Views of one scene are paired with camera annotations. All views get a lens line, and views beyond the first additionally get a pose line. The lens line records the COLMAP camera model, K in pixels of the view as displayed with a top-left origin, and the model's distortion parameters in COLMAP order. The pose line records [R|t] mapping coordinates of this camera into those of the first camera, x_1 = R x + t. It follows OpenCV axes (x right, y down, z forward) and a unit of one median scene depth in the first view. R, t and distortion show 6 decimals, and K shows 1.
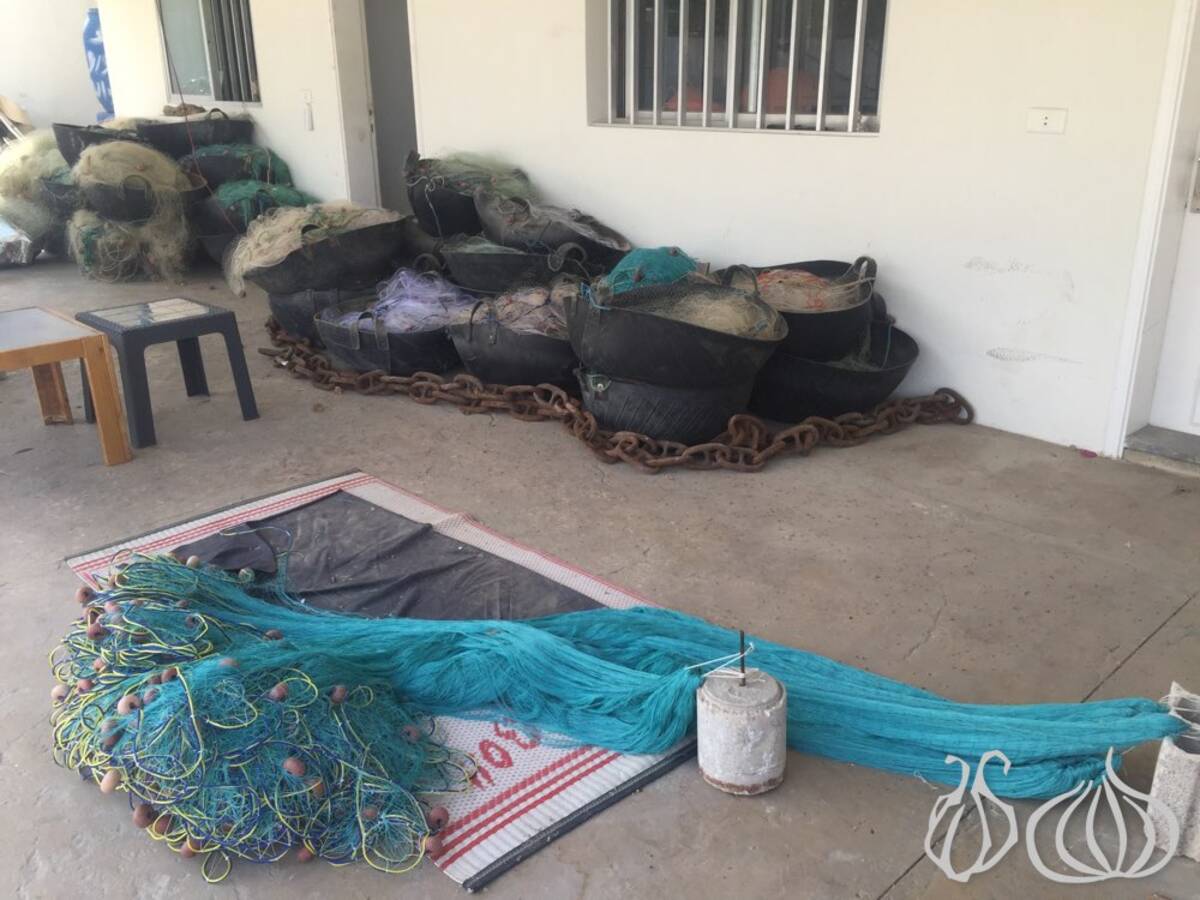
lens RADIAL K [[1025.0, 0, 602.6], [0, 1025.0, 449.3], [0, 0, 1]] dist [0.002521, -0.000093]
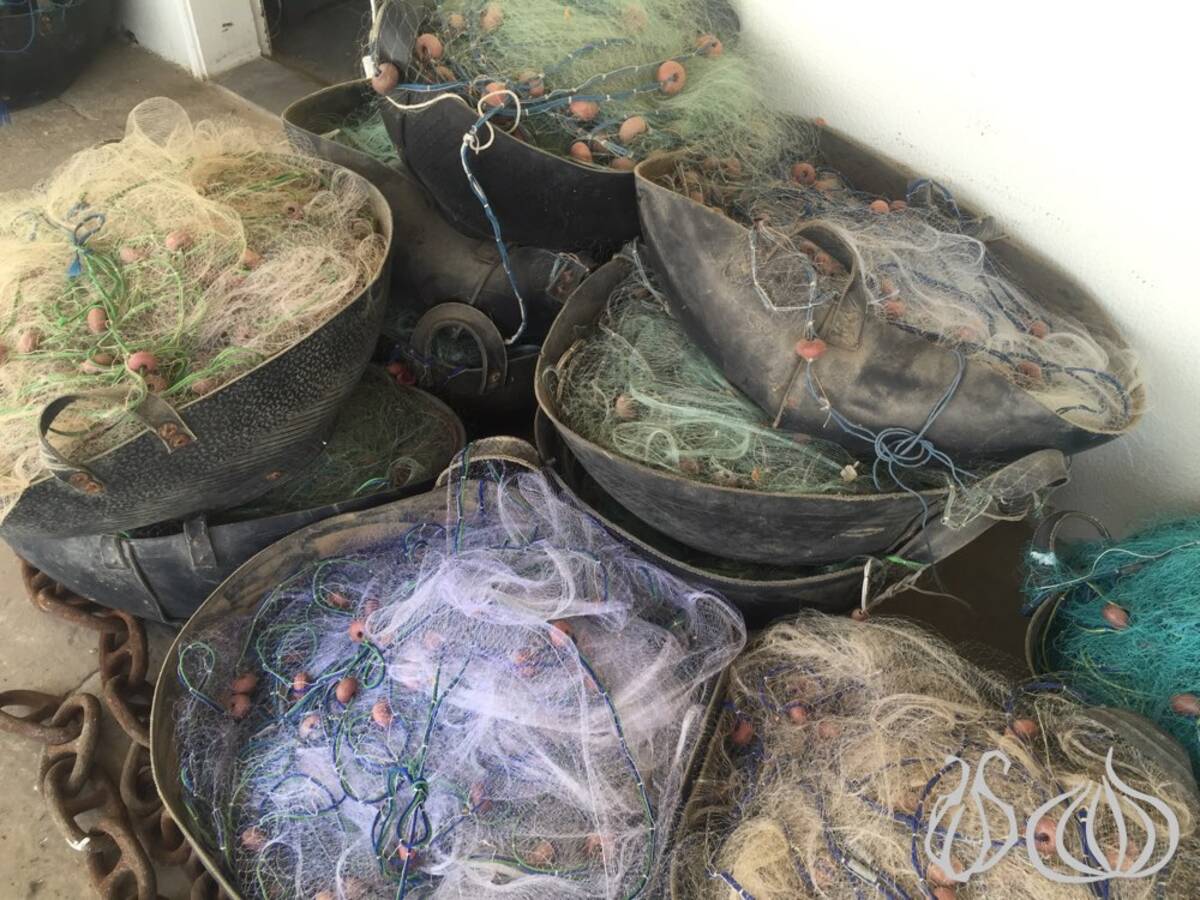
lens RADIAL K [[1025.0, 0, 595.7], [0, 1025.0, 451.0], [0, 0, 1]] dist [0.002521, -0.000093]
pose [[0.997736, -0.042929, 0.051771, -0.154196], [0.017043, 0.906045, 0.422839, -0.299677], [-0.065059, -0.420999, 0.904725, 0.702223]]
